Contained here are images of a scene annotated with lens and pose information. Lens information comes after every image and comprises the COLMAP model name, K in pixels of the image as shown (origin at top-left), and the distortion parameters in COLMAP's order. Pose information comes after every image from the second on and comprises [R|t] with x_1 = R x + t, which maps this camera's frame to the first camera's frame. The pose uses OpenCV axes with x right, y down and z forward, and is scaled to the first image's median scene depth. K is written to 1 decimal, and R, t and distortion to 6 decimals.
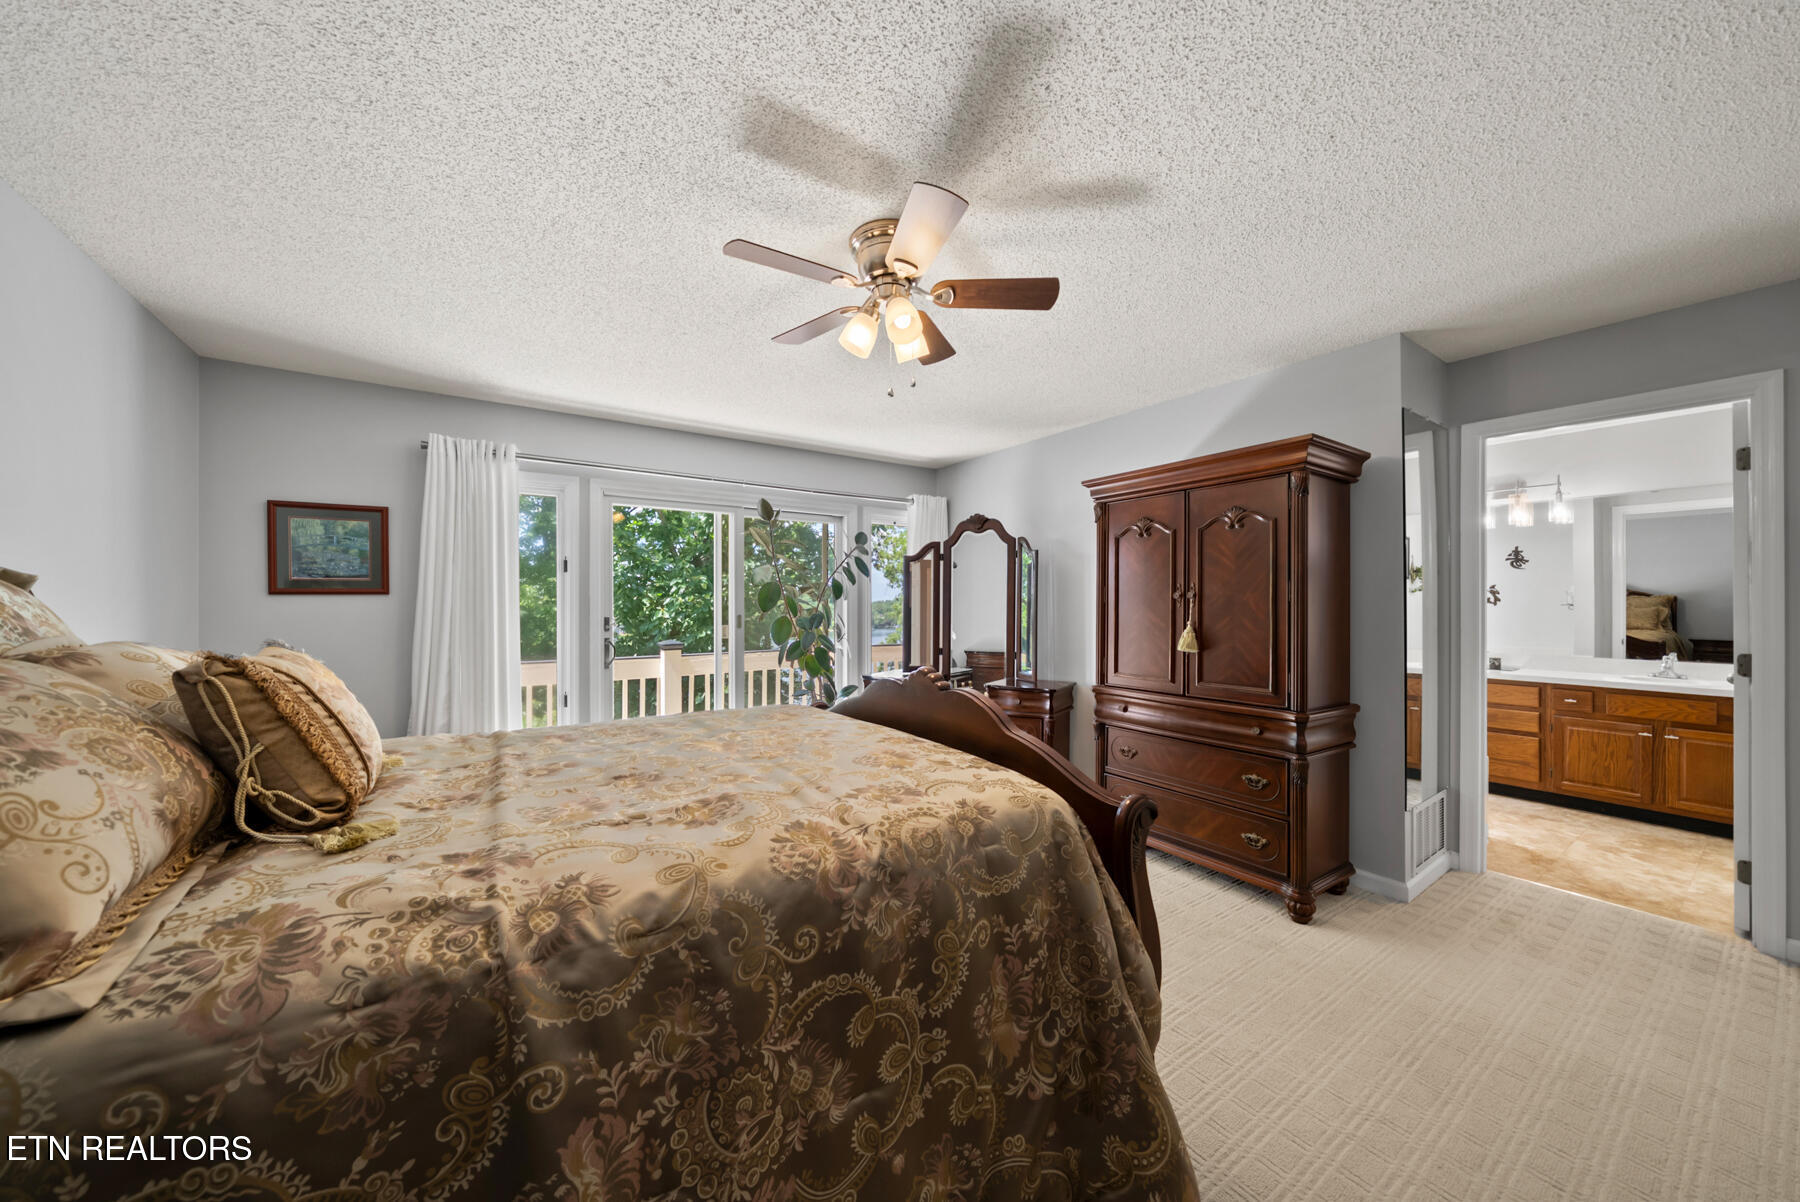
lens RADIAL K [[625.8, 0, 891.6], [0, 625.8, 608.7], [0, 0, 1]] dist [-0.004833, 0.000063]
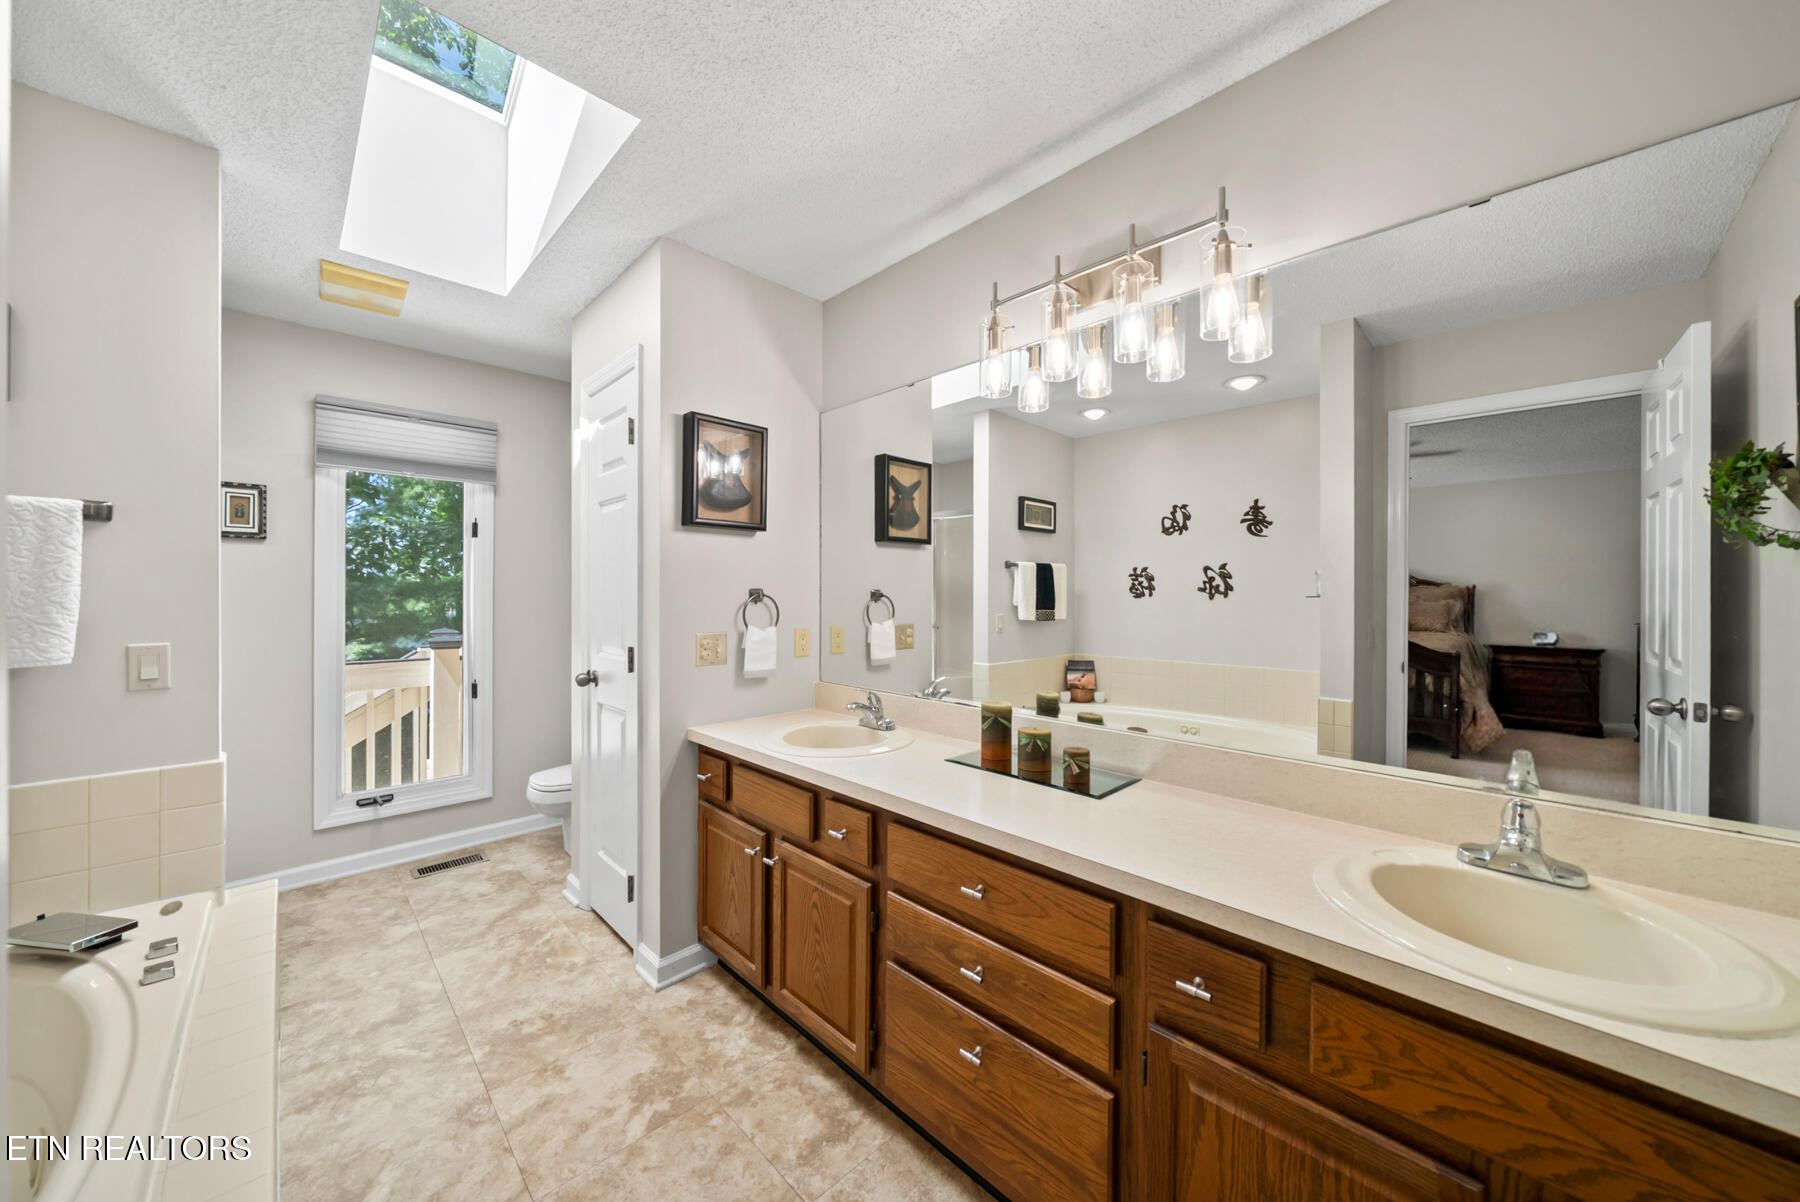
lens RADIAL K [[625.8, 0, 891.6], [0, 625.8, 608.7], [0, 0, 1]] dist [-0.004833, 0.000063]
pose [[0.985282, -0.000849, 0.170933, 0.545662], [-0.001538, 0.999903, 0.013835, -0.002149], [-0.170929, -0.013894, 0.985185, 0.457479]]
